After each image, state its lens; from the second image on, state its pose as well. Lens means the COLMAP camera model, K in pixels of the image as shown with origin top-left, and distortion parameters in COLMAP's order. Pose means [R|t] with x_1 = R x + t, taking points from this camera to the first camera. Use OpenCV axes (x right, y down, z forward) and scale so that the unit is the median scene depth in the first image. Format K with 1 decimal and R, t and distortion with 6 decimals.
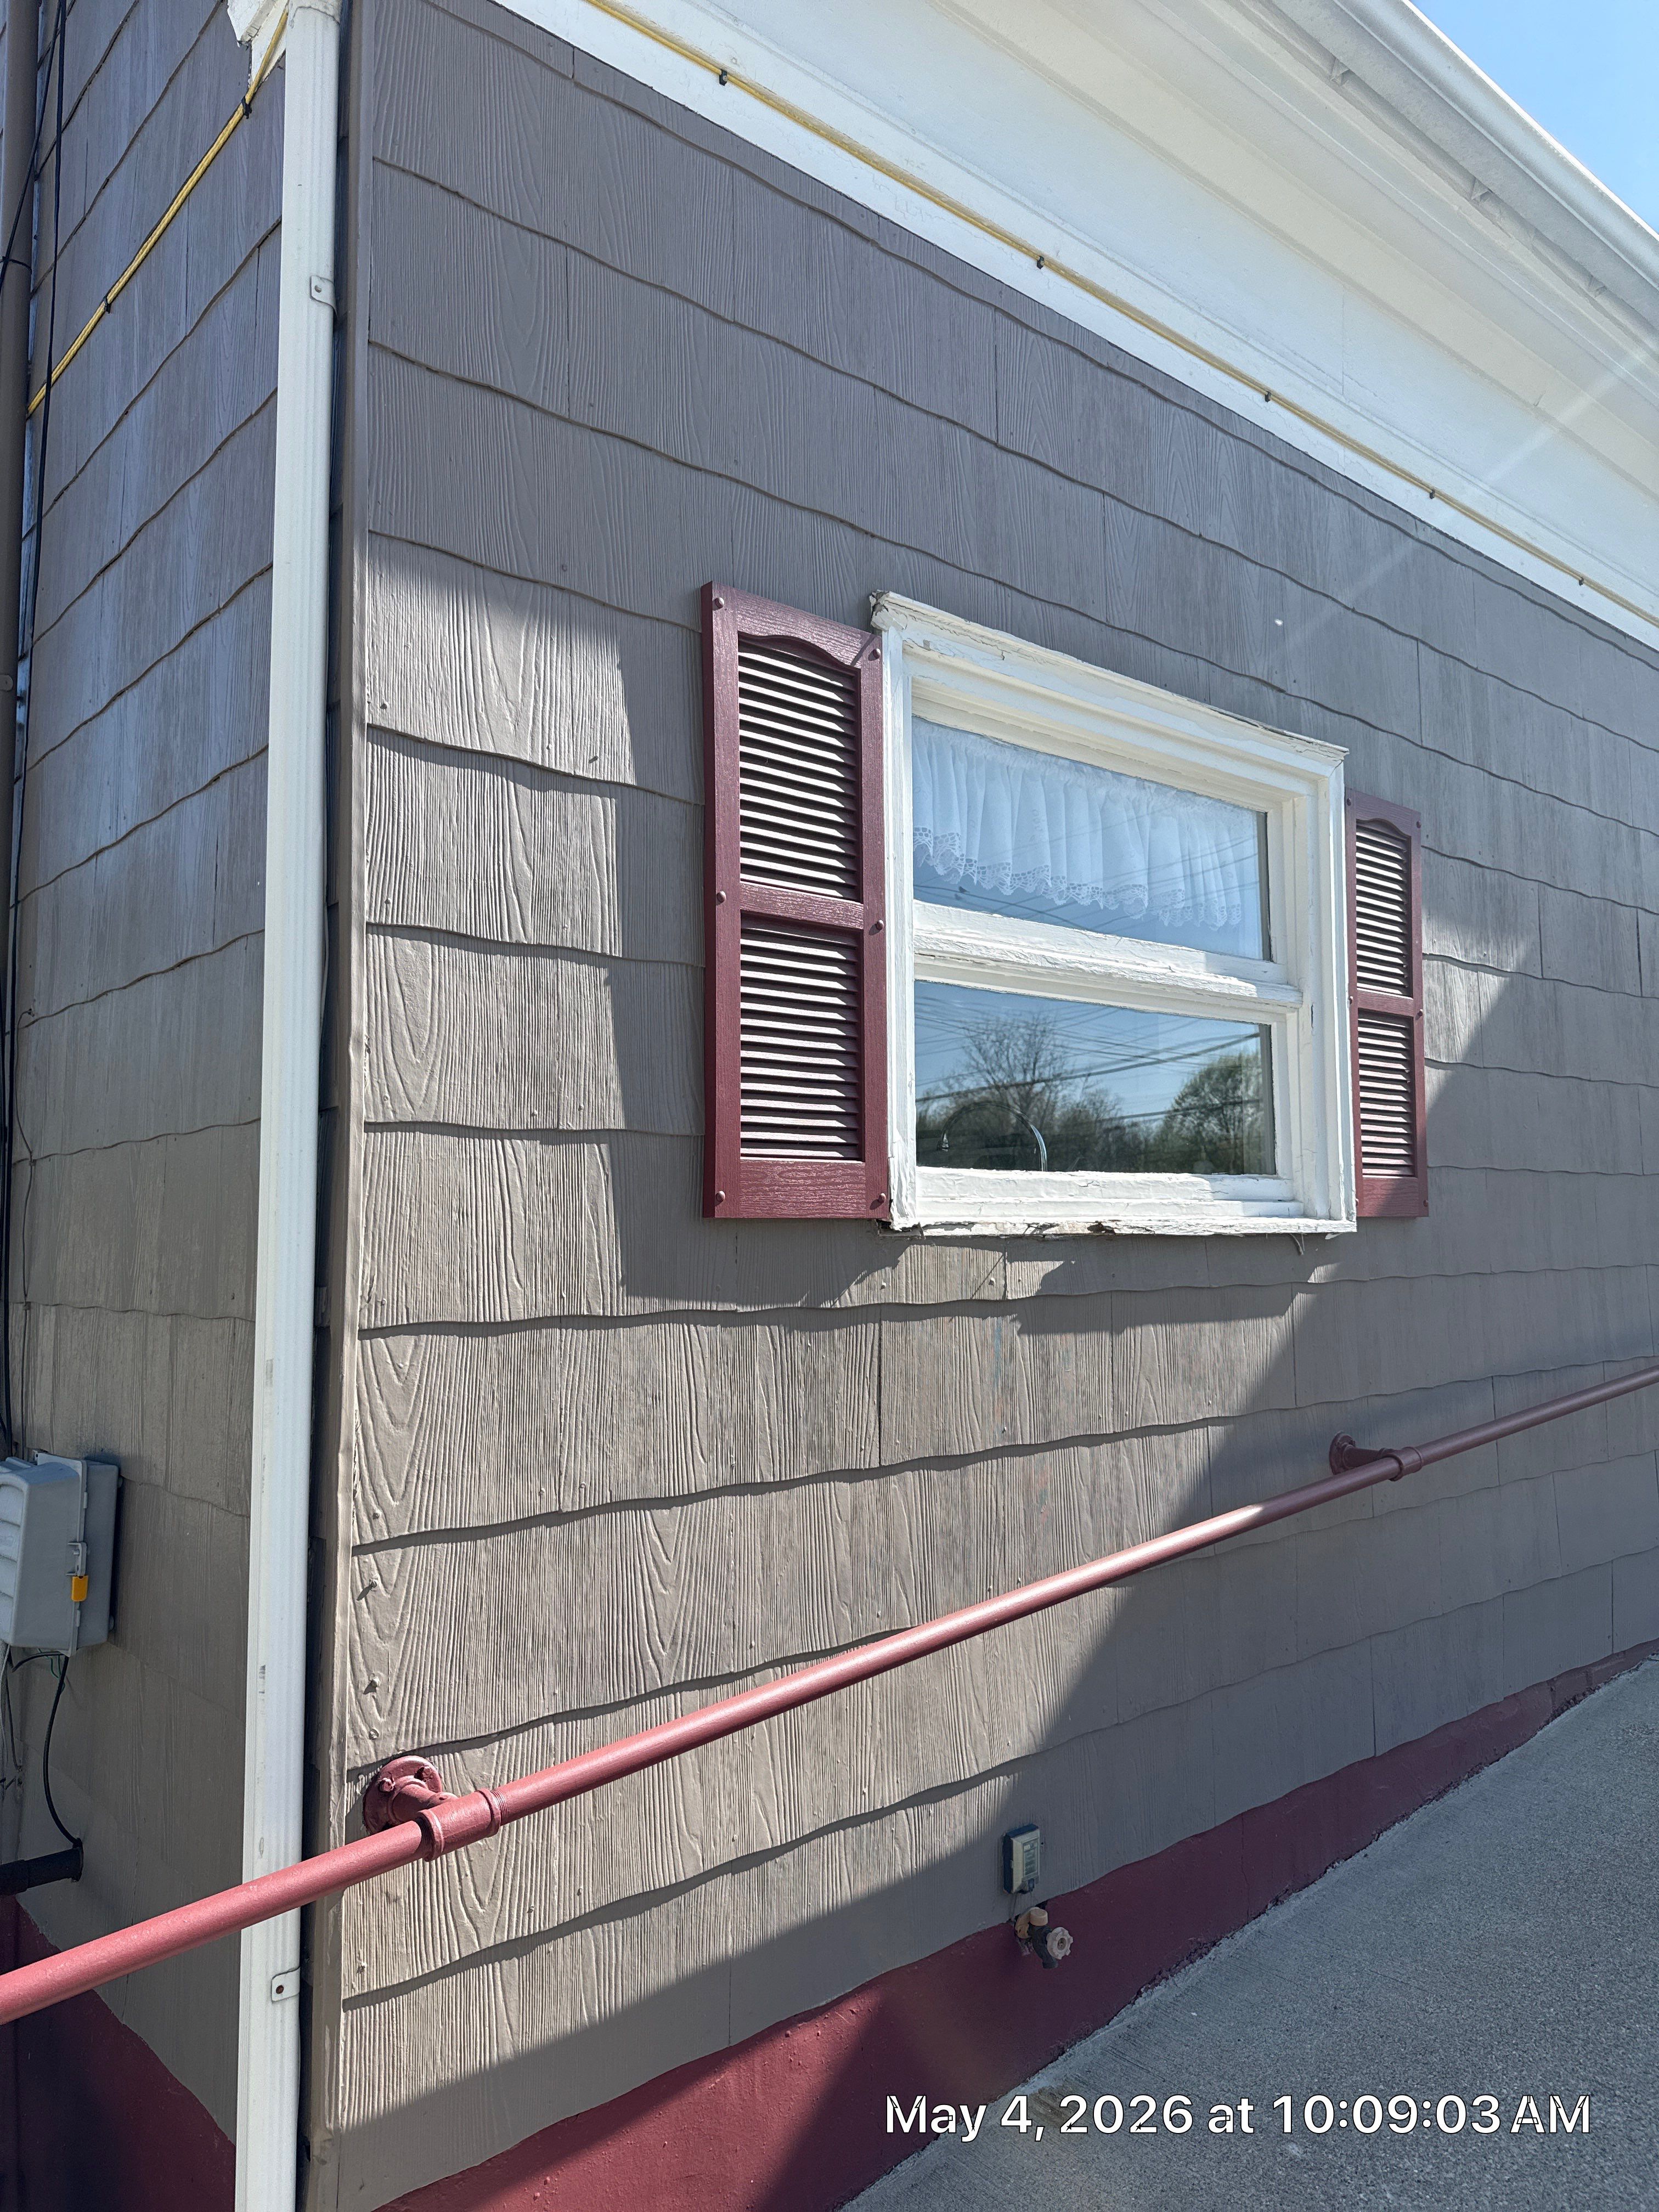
lens RADIAL K [[1577.8, 0, 764.1], [0, 1577.8, 1110.4], [0, 0, 1]] dist [0.020732, -0.003282]
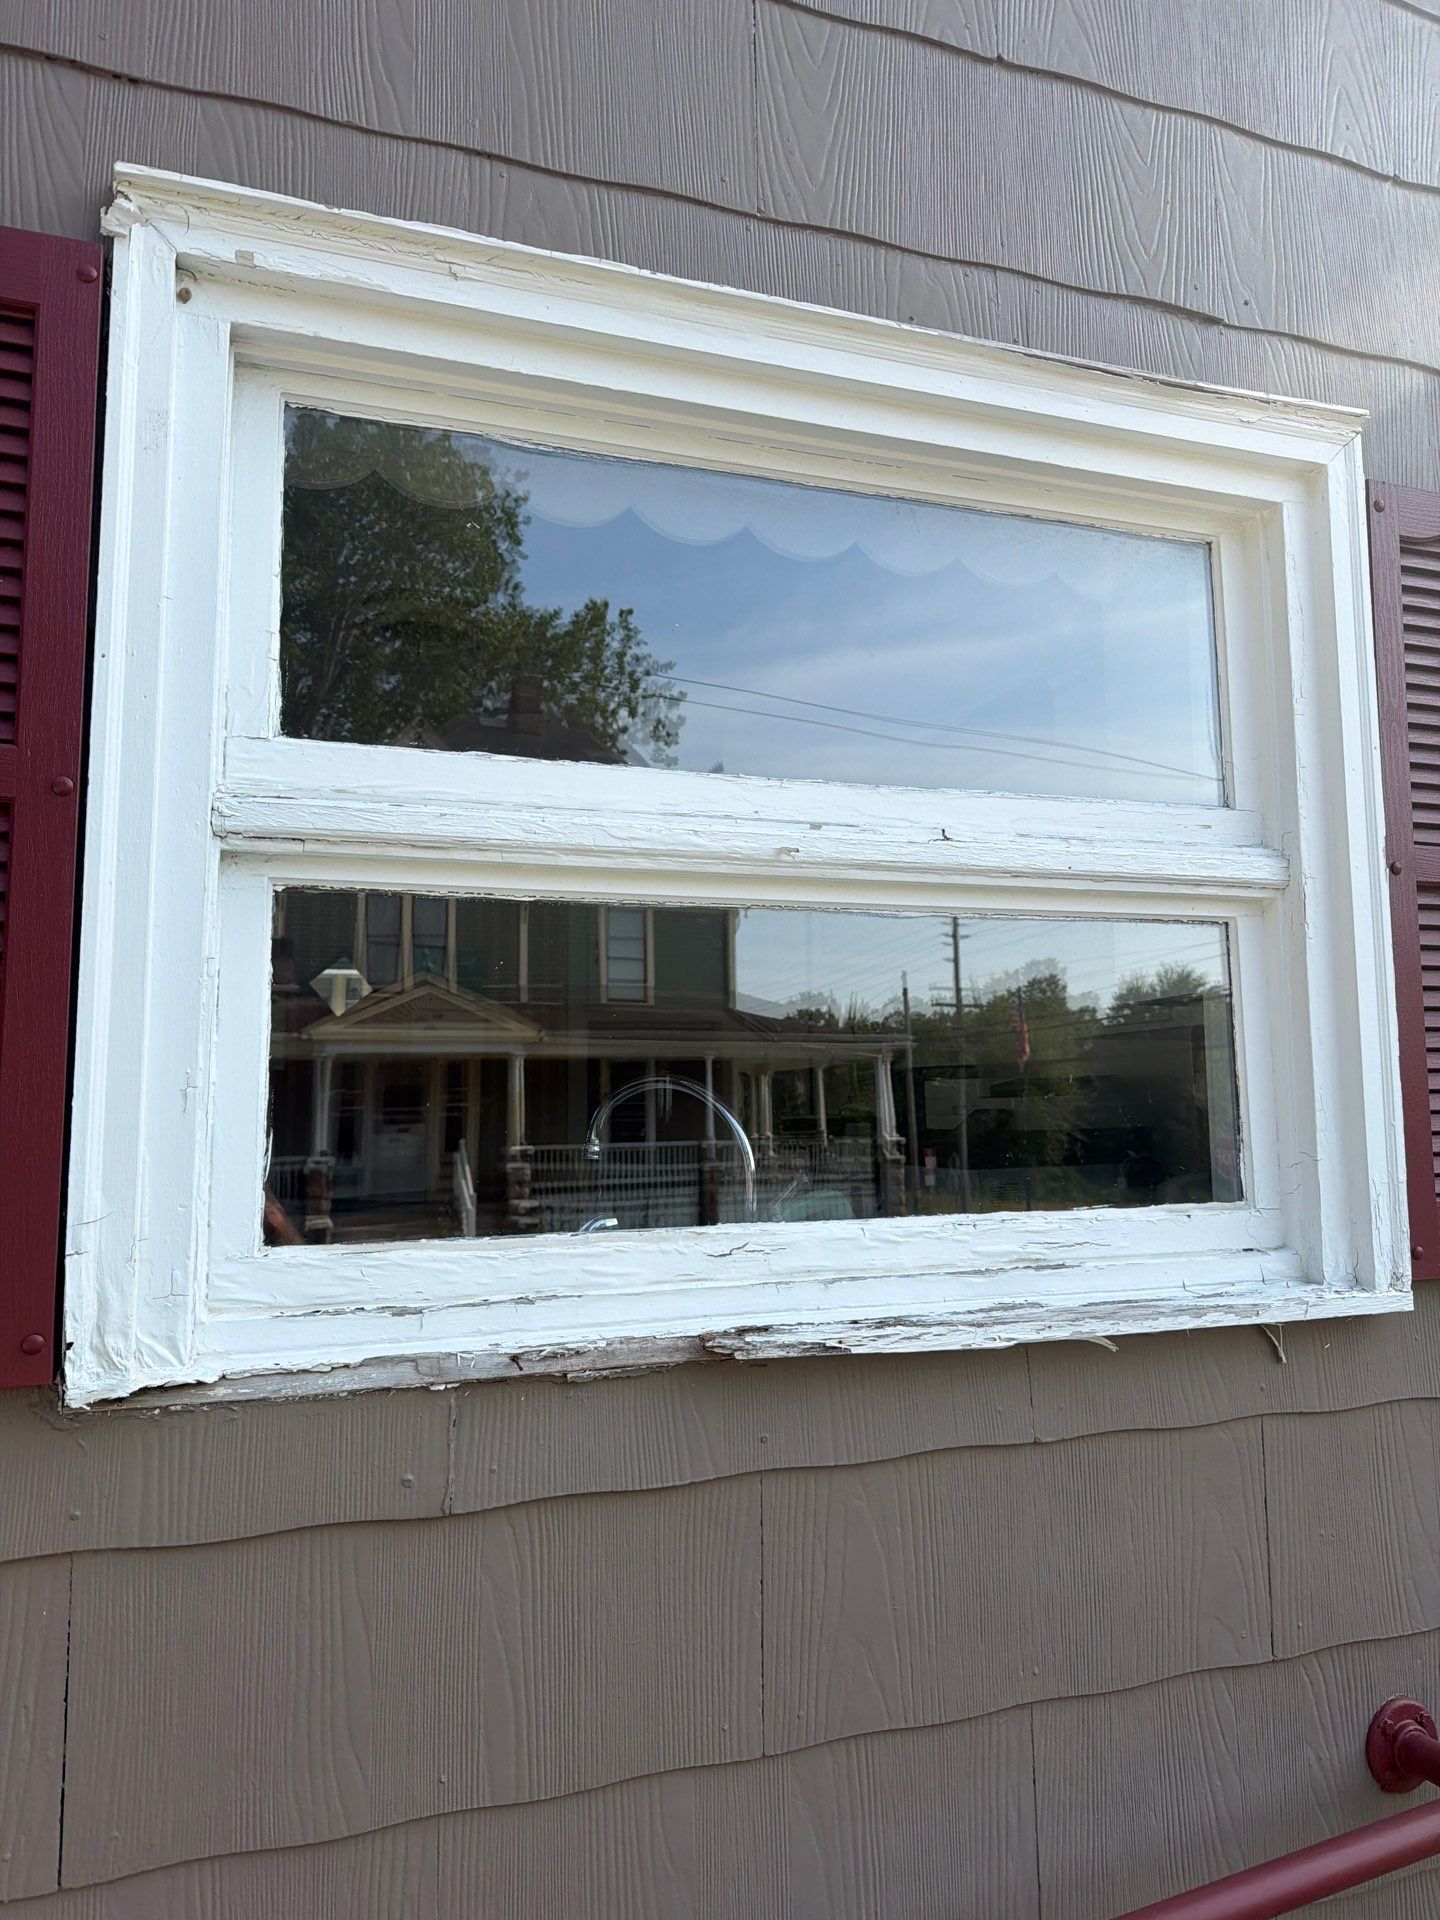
lens RADIAL K [[1451.0, 0, 720.0], [0, 1451.0, 960.0], [0, 0, 1]] dist [-0.002597, -0.002490]
pose [[0.944258, -0.048557, -0.325606, 0.320293], [0.035794, 0.998342, -0.045079, -0.024594], [0.327255, 0.030911, 0.944430, 0.473954]]
